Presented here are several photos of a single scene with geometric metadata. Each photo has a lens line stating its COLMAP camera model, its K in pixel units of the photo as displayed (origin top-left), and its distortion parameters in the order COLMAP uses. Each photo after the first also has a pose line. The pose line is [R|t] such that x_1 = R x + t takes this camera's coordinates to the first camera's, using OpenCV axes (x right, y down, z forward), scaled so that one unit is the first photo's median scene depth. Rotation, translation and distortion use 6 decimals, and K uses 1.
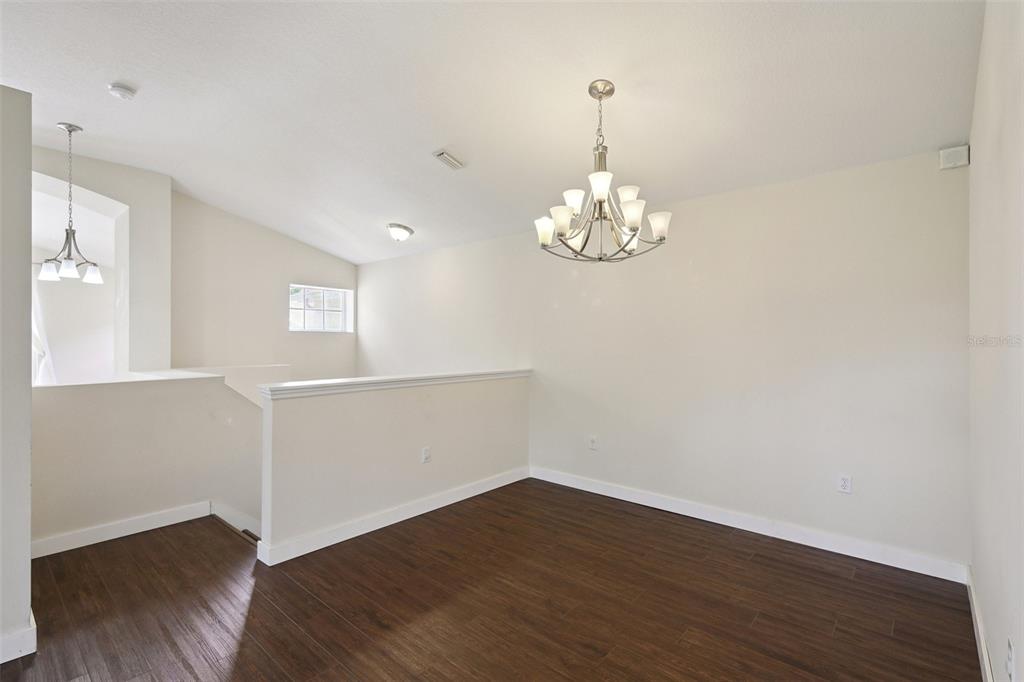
lens RADIAL K [[478.8, 0, 516.5], [0, 478.8, 342.5], [0, 0, 1]] dist [0.001656, -0.001342]
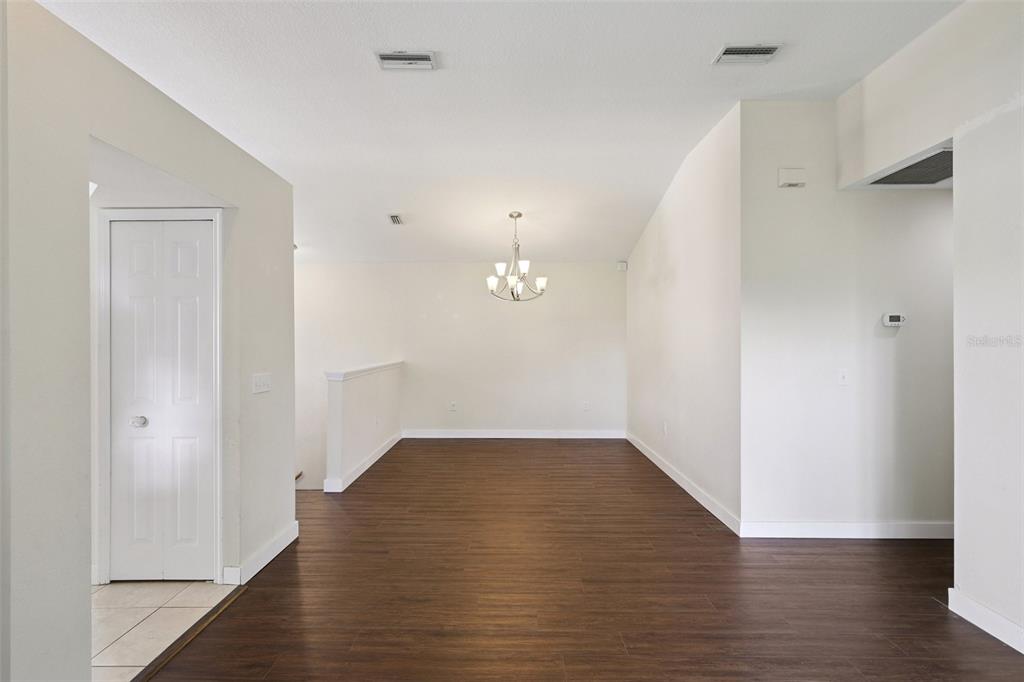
lens RADIAL K [[487.6, 0, 509.2], [0, 487.6, 338.3], [0, 0, 1]] dist [-0.002590, -0.000343]
pose [[0.747947, -0.000864, 0.663758, -0.858982], [0.002734, 0.999995, -0.001779, -0.010962], [-0.663753, 0.003146, 0.747945, -0.354299]]
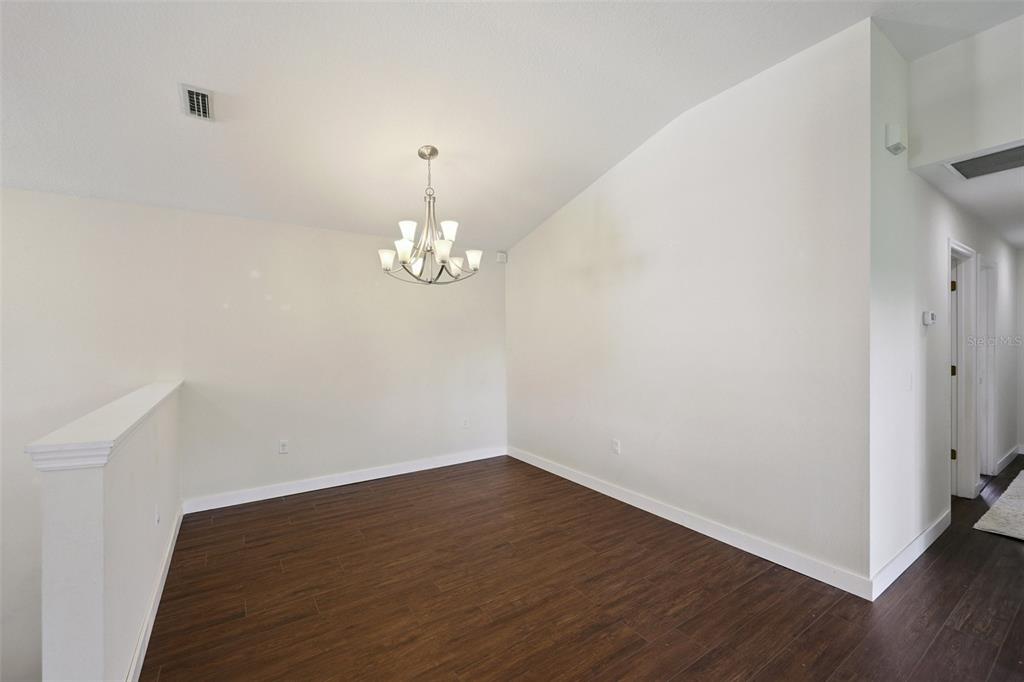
lens RADIAL K [[413.8, 0, 509.8], [0, 413.8, 346.8], [0, 0, 1]] dist [-0.000424, 0.000173]
pose [[0.256030, -0.014609, 0.966558, -0.628781], [0.007787, 0.999885, 0.013050, -0.009539], [-0.966637, 0.004186, 0.256114, 0.356162]]
